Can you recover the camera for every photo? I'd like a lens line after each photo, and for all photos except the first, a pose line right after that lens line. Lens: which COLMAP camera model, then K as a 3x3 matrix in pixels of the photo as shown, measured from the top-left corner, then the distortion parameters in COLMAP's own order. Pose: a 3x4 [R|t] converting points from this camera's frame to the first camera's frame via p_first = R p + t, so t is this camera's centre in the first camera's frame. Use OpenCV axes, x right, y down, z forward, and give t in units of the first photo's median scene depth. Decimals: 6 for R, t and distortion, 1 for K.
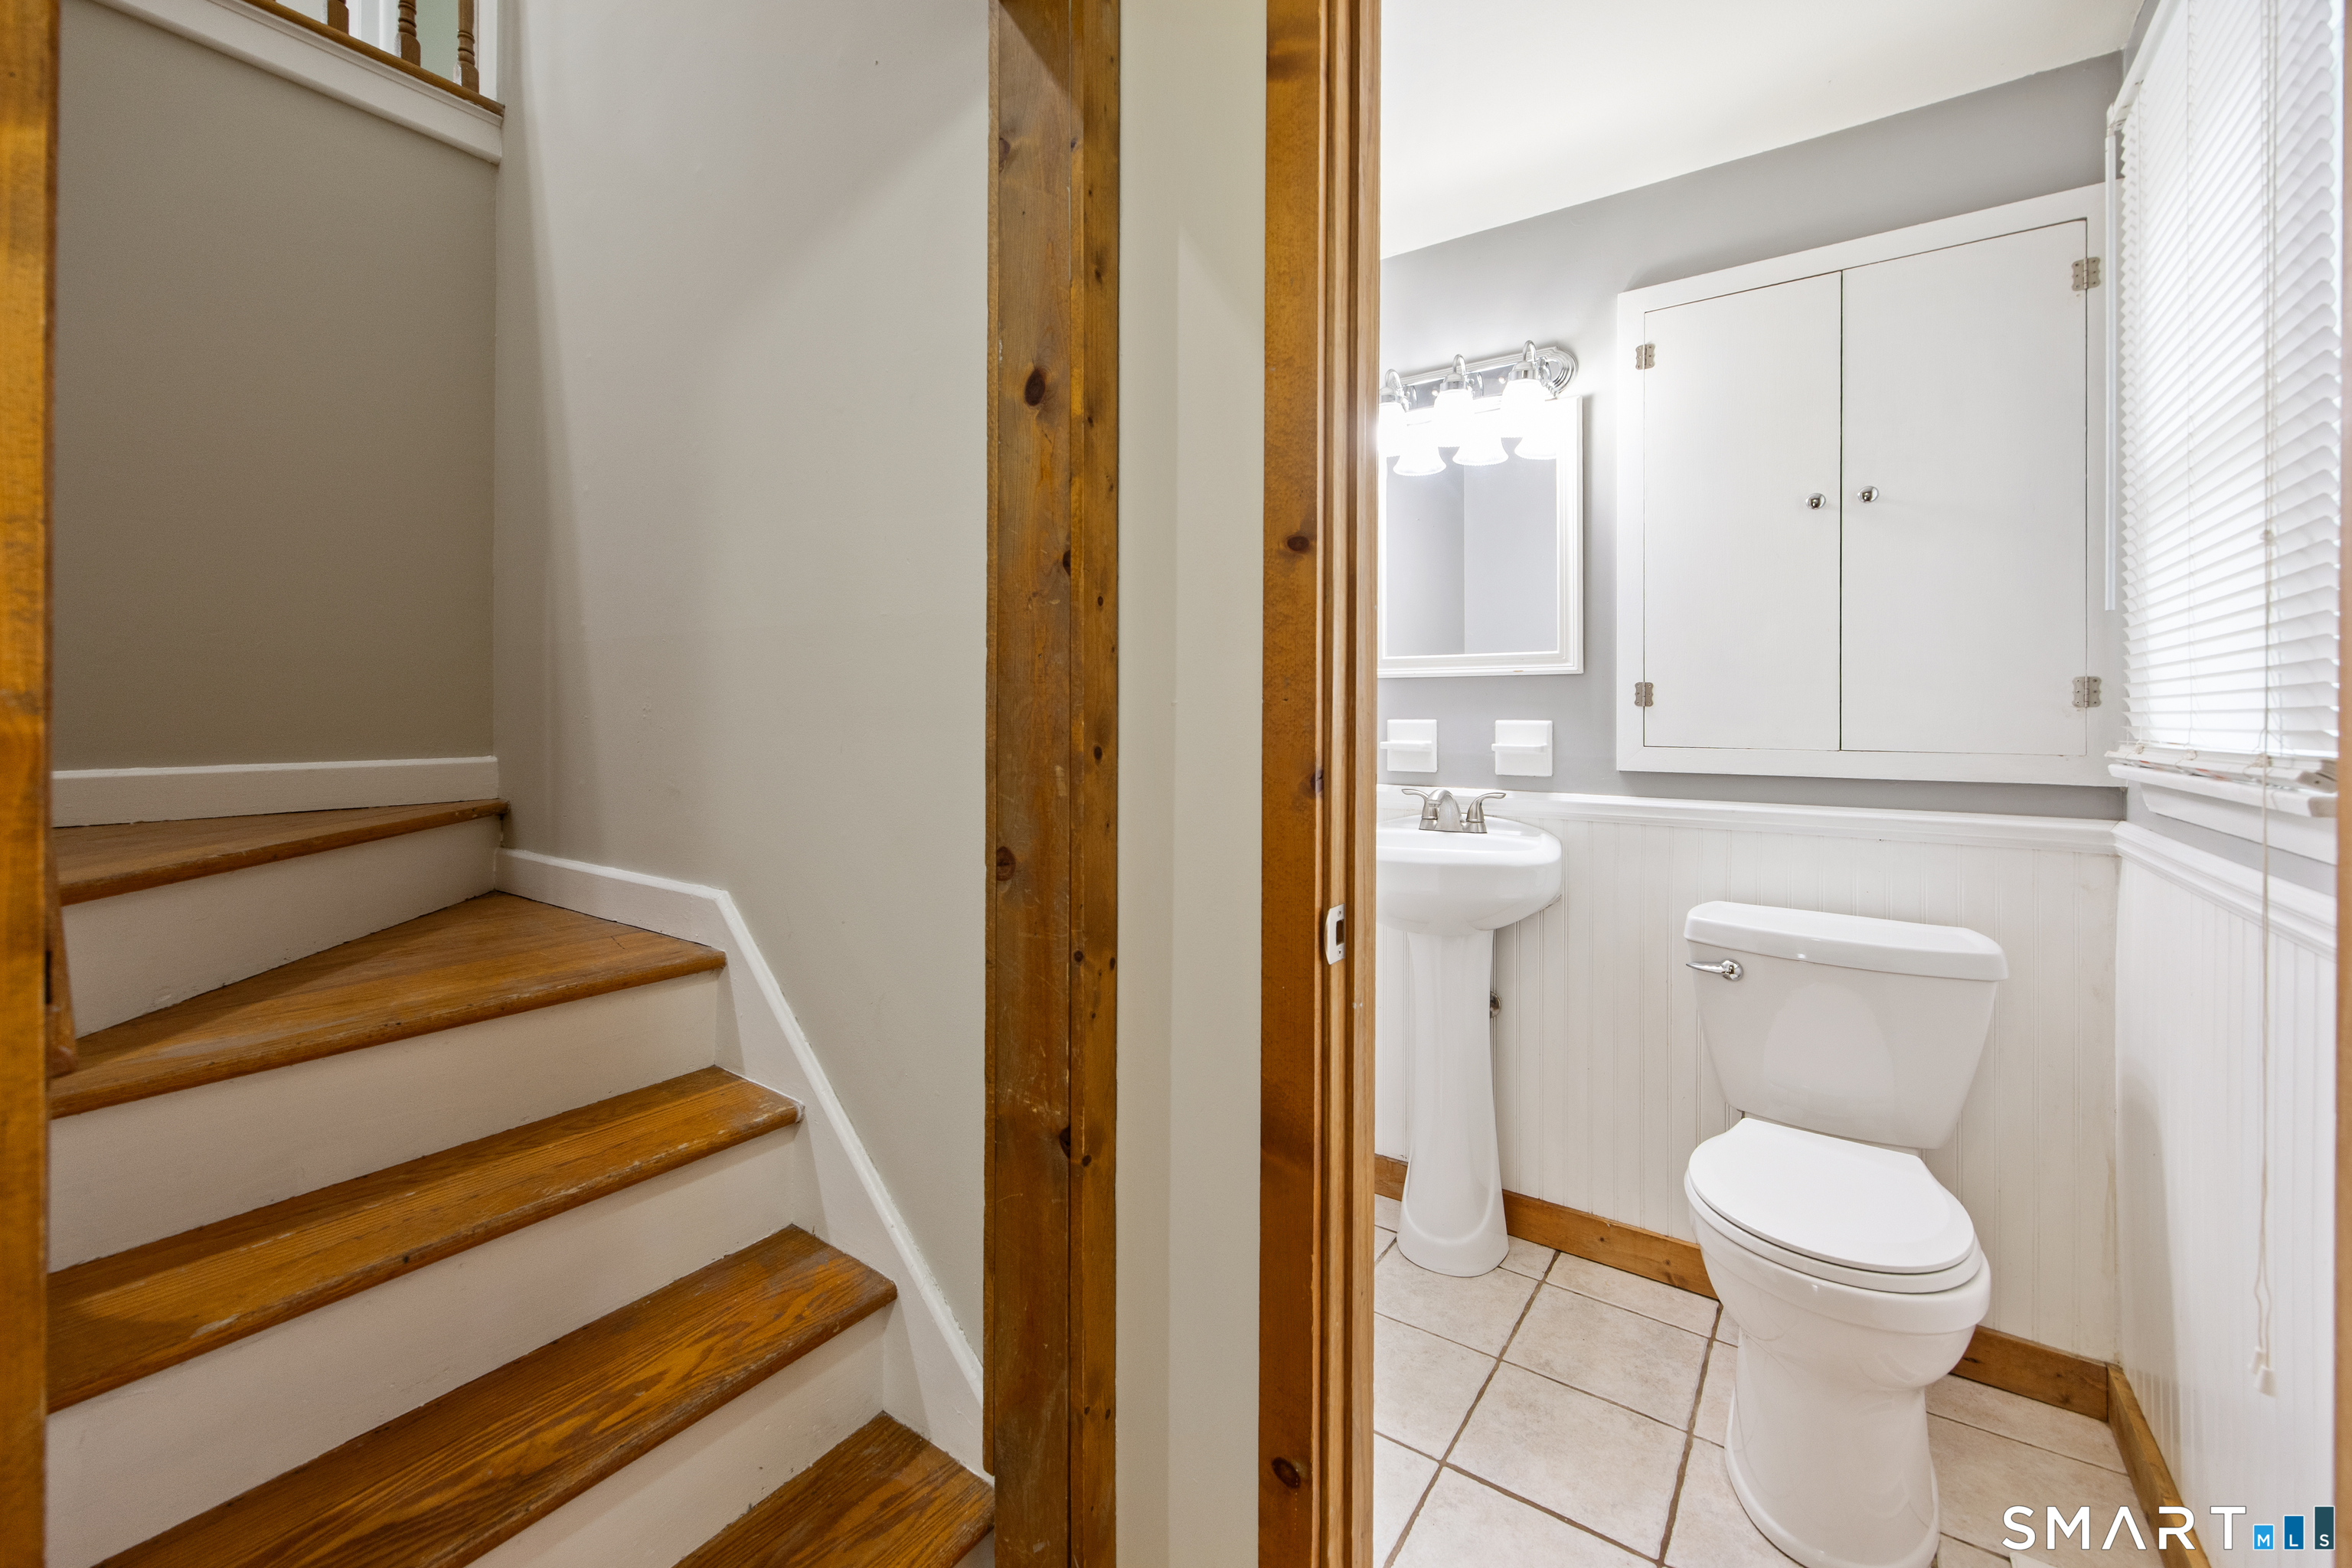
lens RADIAL K [[934.7, 0, 1168.4], [0, 934.7, 710.6], [0, 0, 1]] dist [-0.008261, 0.002559]
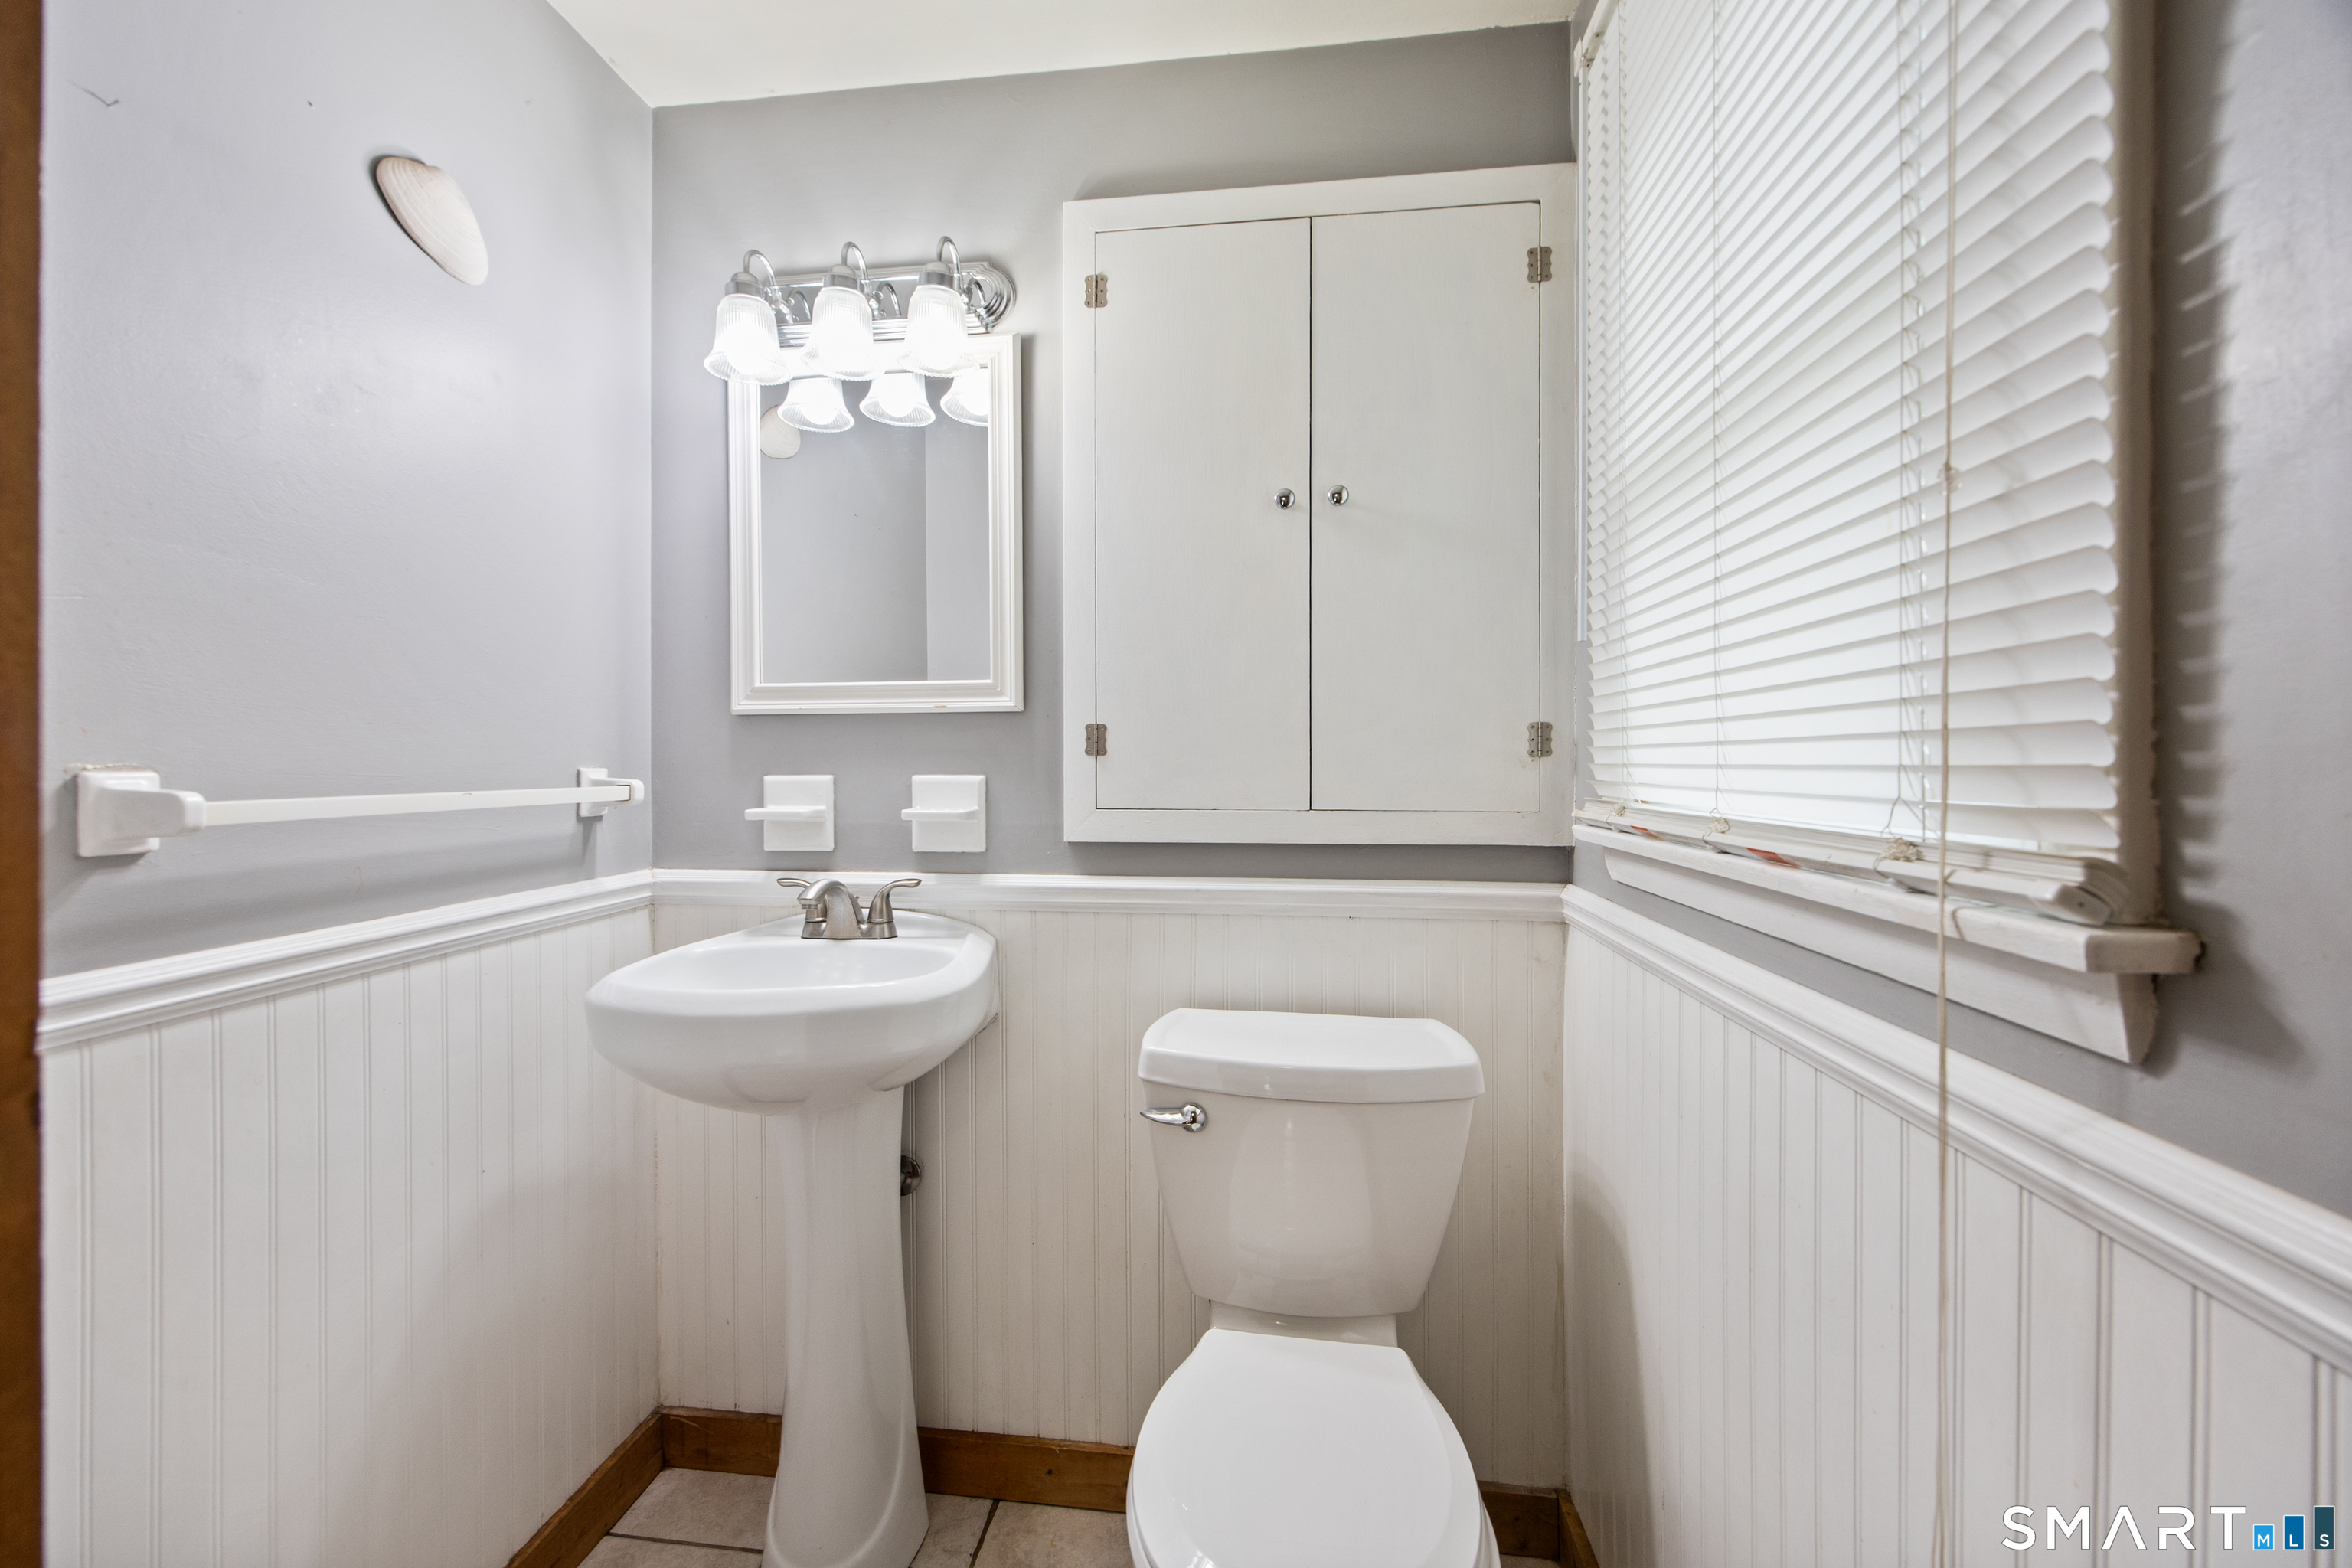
lens RADIAL K [[928.6, 0, 1213.2], [0, 928.6, 758.7], [0, 0, 1]] dist [0.000006, 0.000020]
pose [[0.854238, -0.004061, 0.519867, 0.244412], [0.002837, 0.999991, 0.003151, -0.005497], [-0.519875, -0.001217, 0.854241, 0.376835]]
